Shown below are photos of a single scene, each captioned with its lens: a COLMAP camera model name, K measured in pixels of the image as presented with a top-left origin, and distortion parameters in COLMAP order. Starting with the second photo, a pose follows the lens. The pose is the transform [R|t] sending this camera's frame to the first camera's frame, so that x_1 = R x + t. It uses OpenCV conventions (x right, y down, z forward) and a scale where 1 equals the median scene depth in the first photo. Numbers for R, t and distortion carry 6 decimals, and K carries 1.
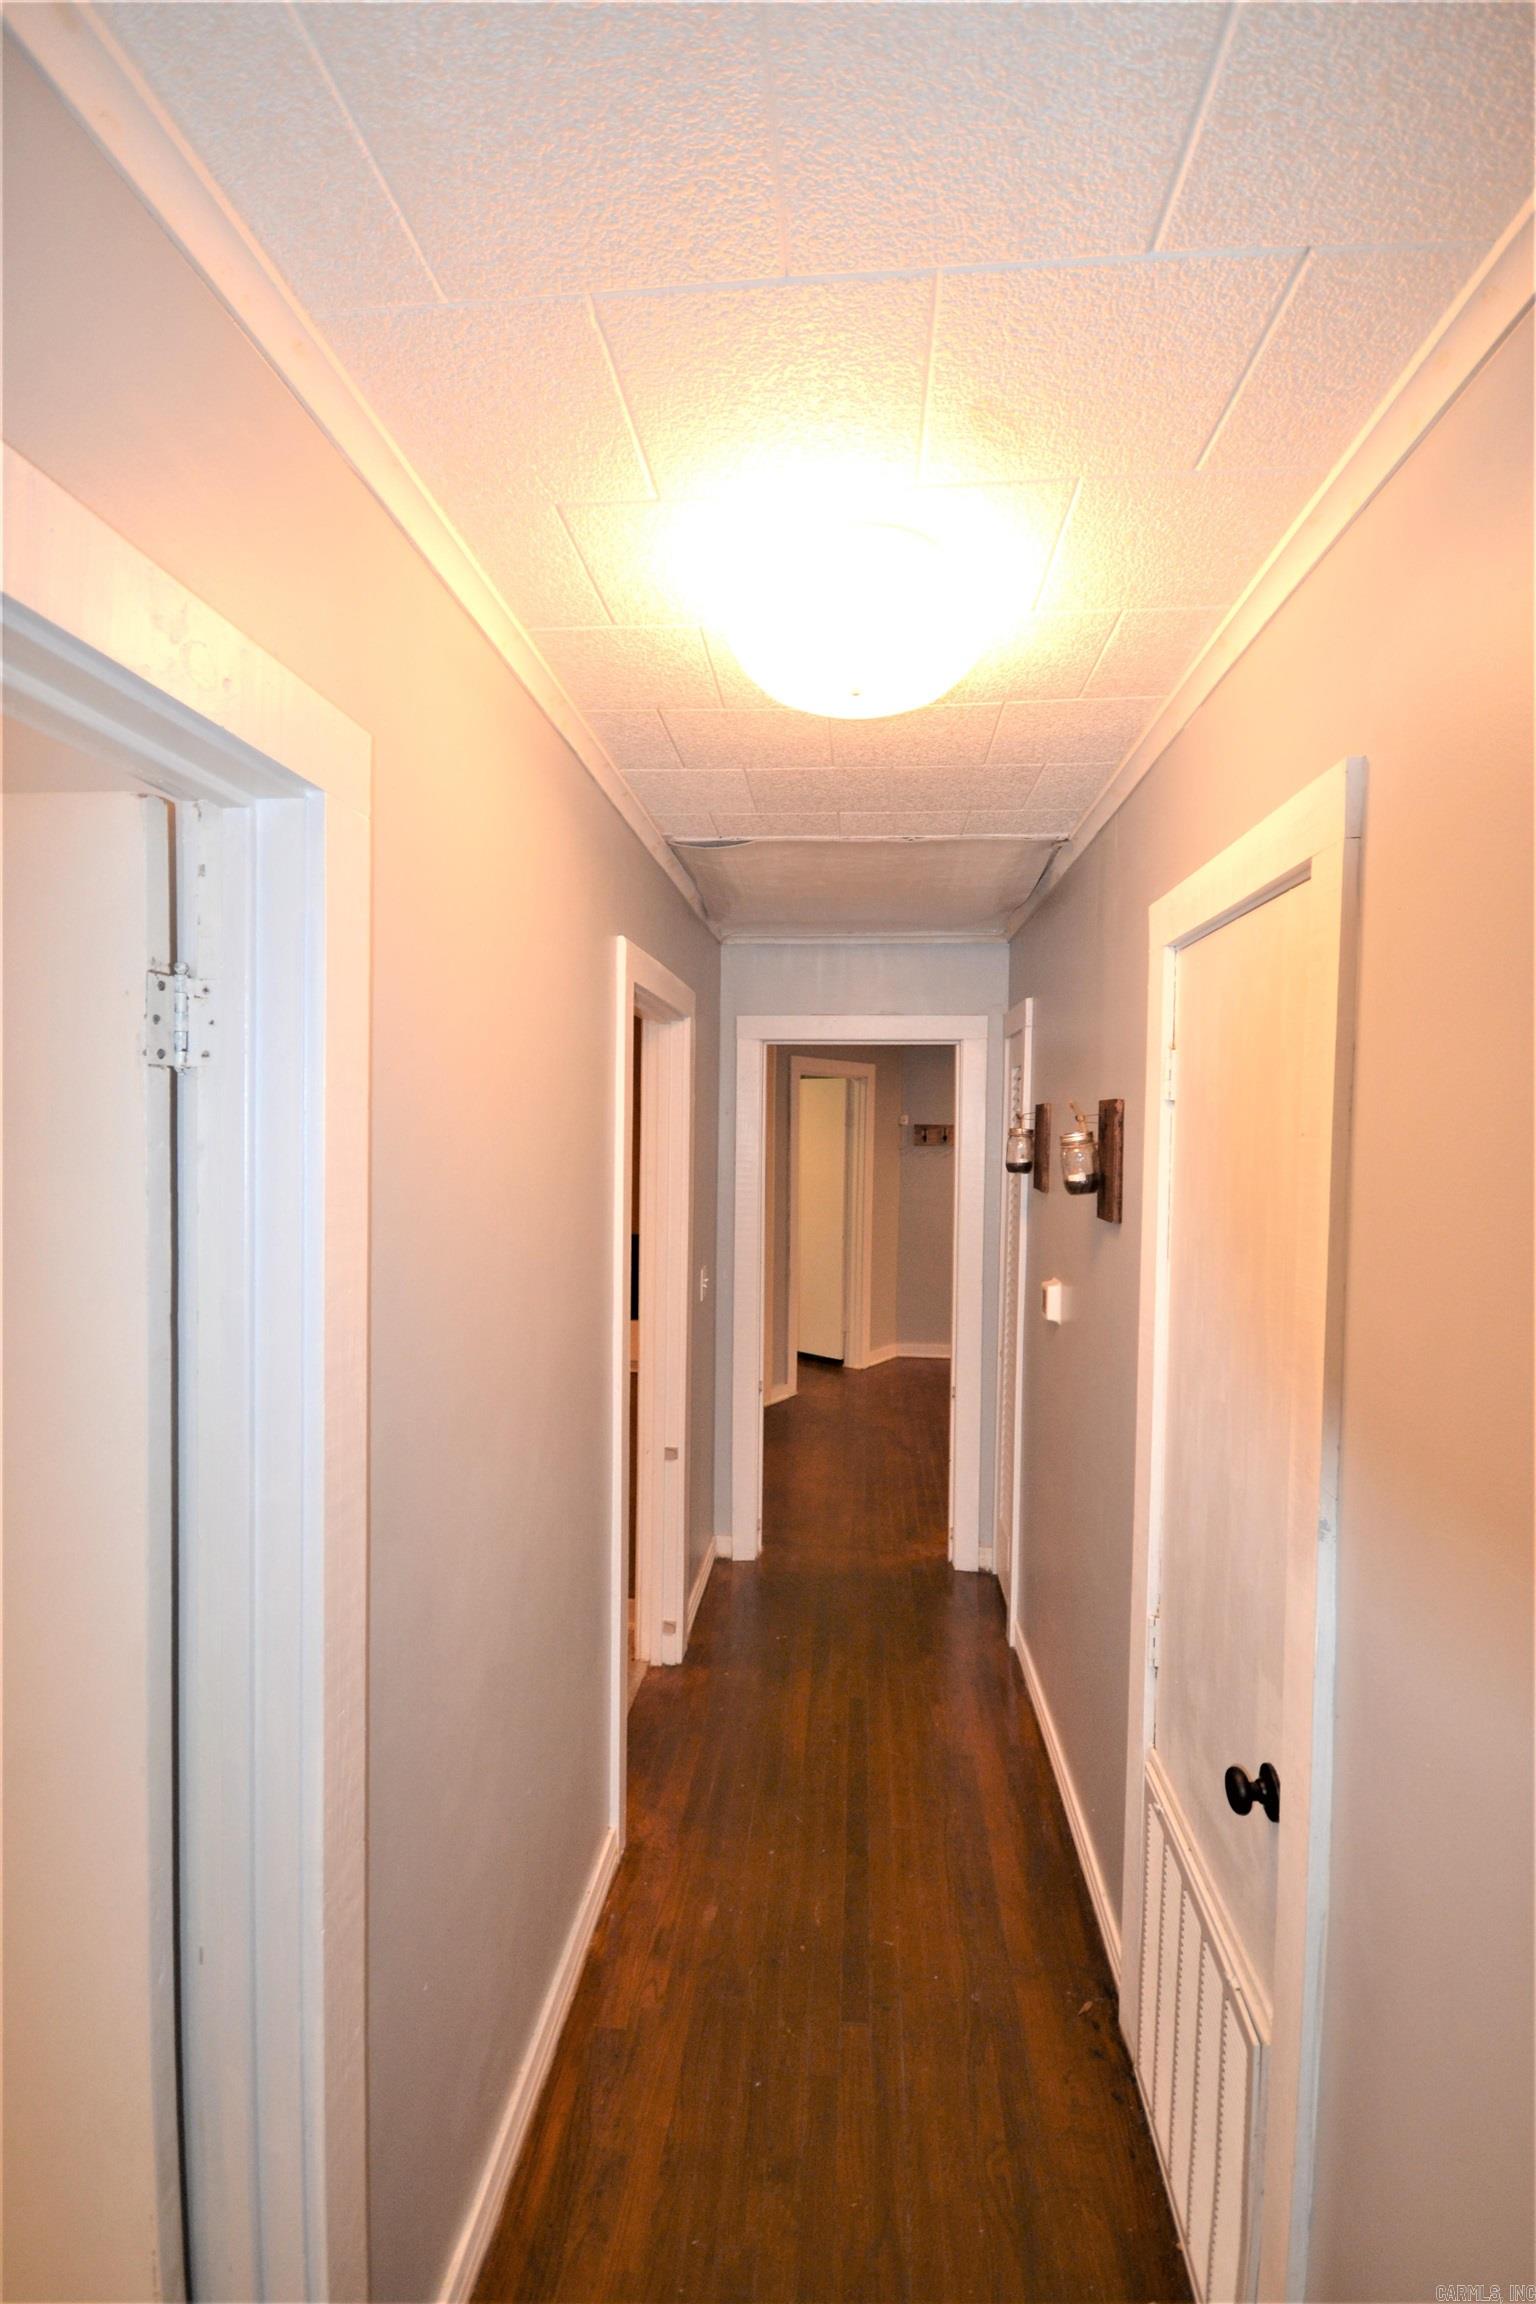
lens RADIAL K [[1024.0, 0, 768.8], [0, 1024.0, 1160.3], [0, 0, 1]] dist [-0.004864, -0.007738]
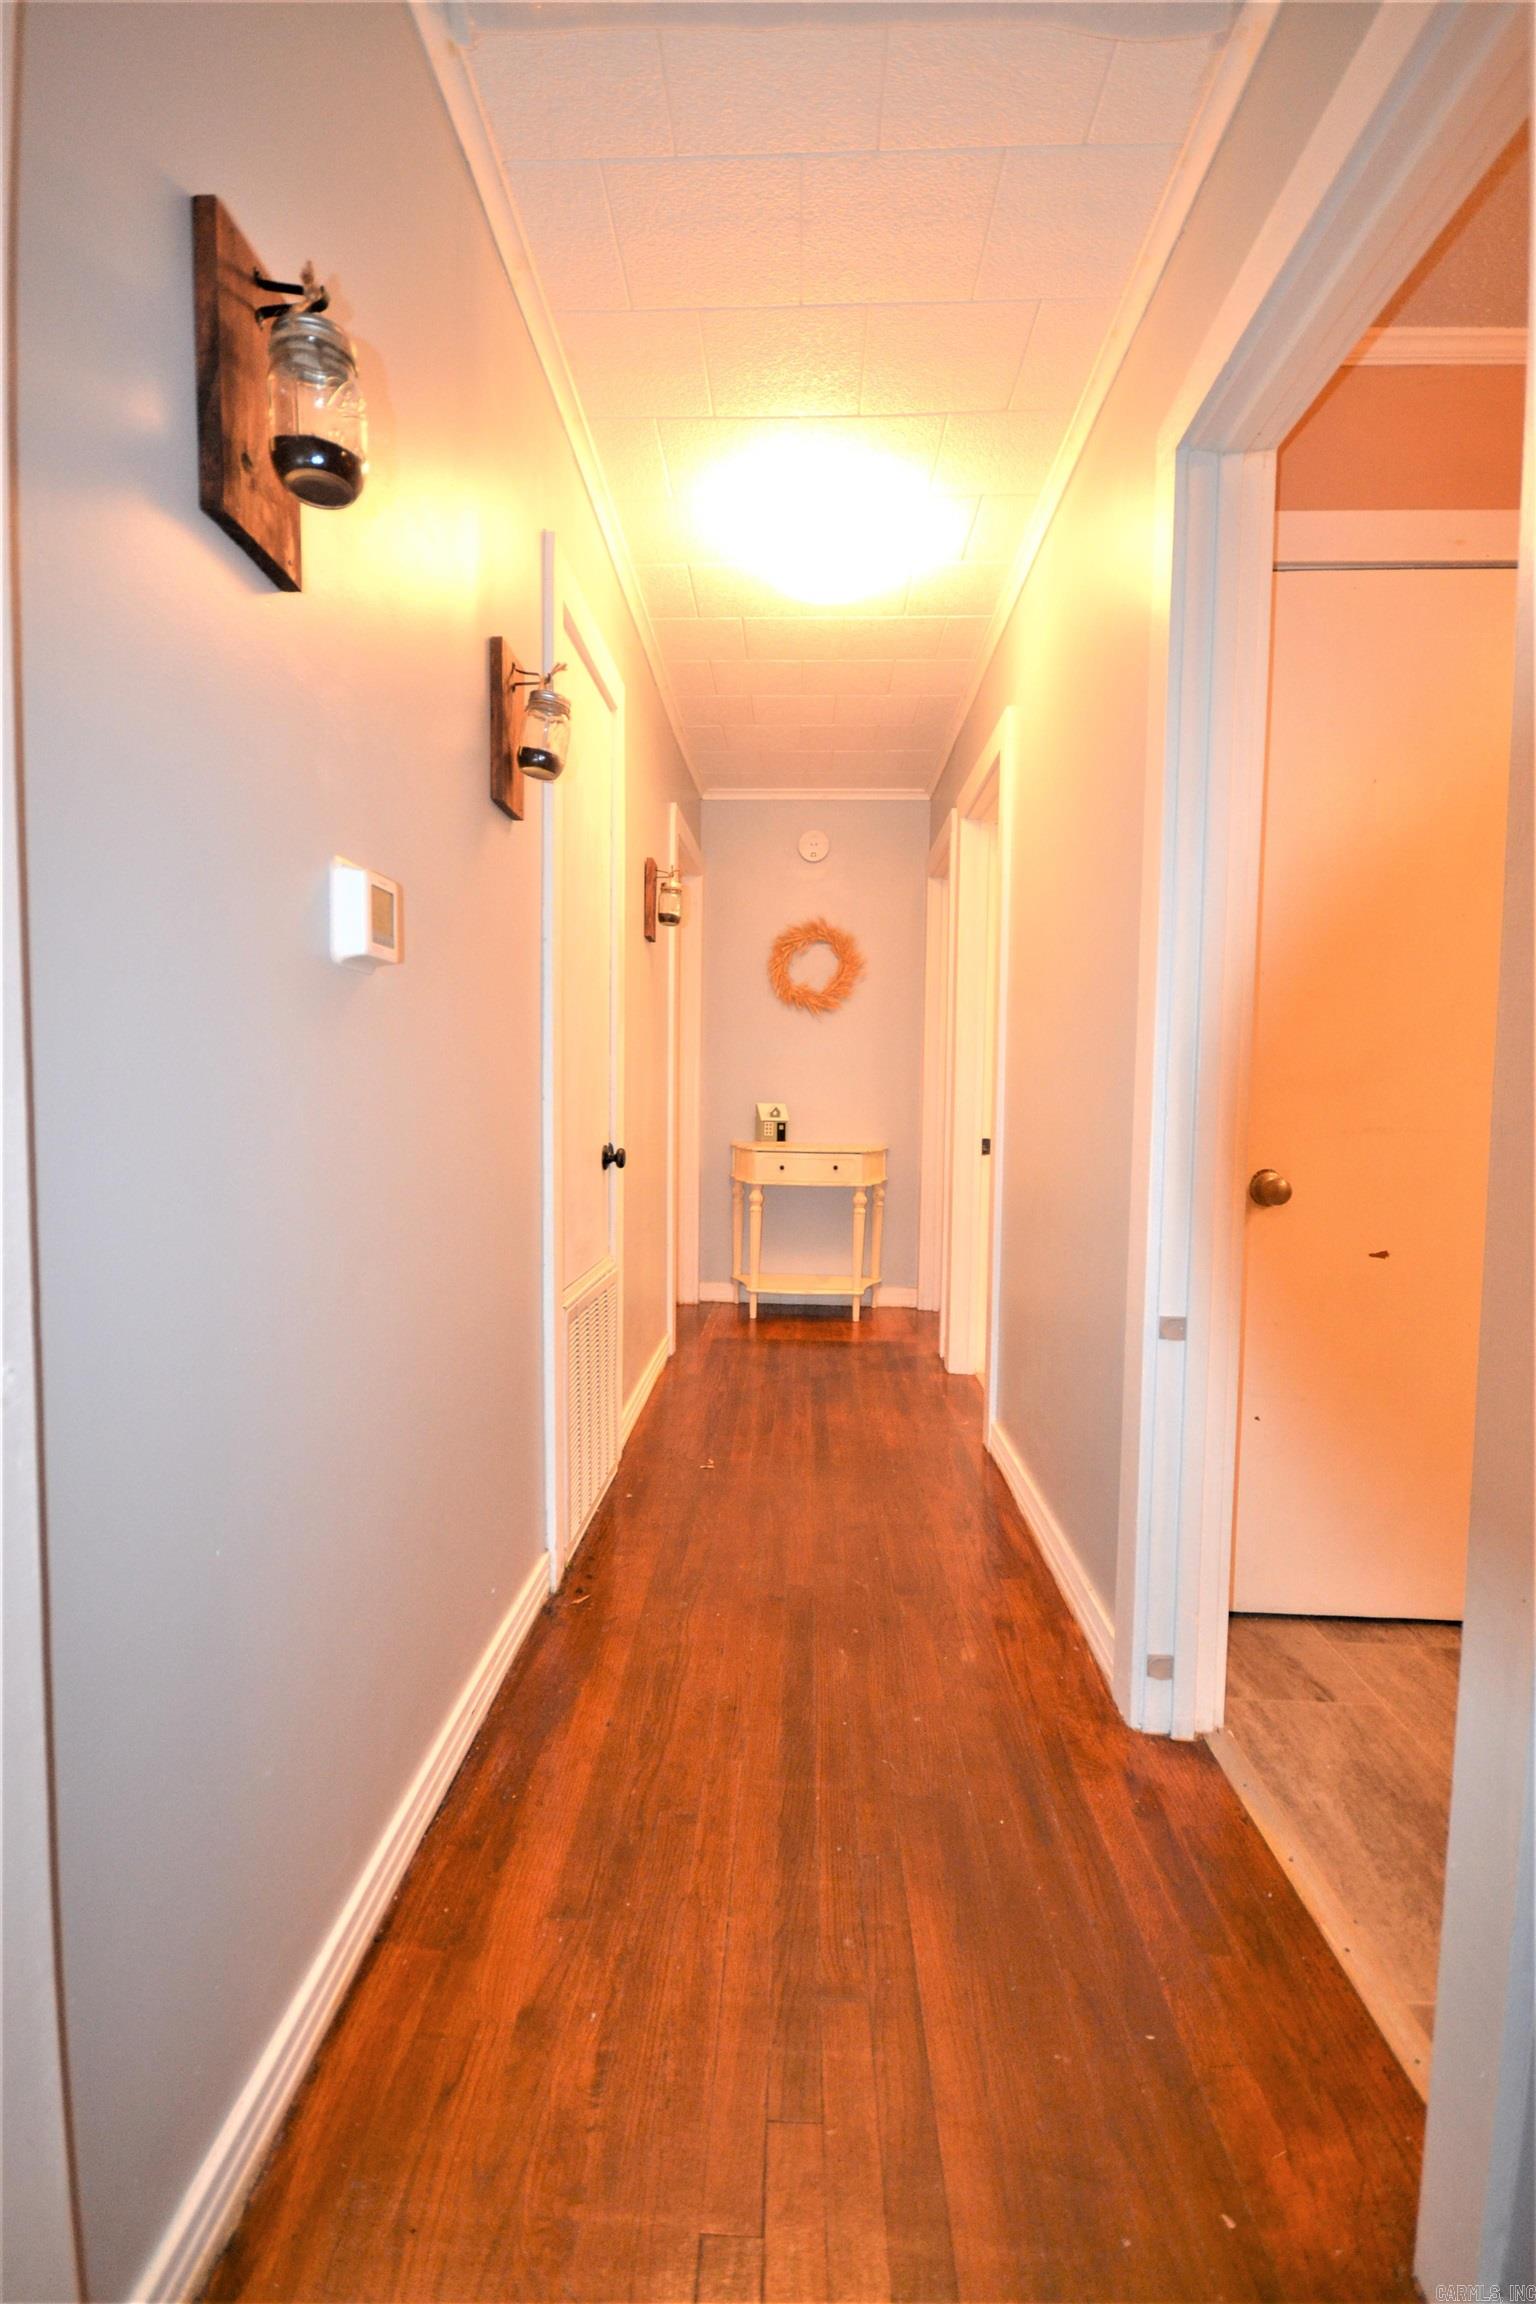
lens RADIAL K [[1024.0, 0, 766.4], [0, 1024.0, 1151.4], [0, 0, 1]] dist [-0.004864, -0.007738]
pose [[-0.998332, -0.019088, -0.054484, 0.161040], [-0.025256, 0.993059, 0.114870, 0.213324], [0.051913, 0.116054, -0.991885, 1.725957]]
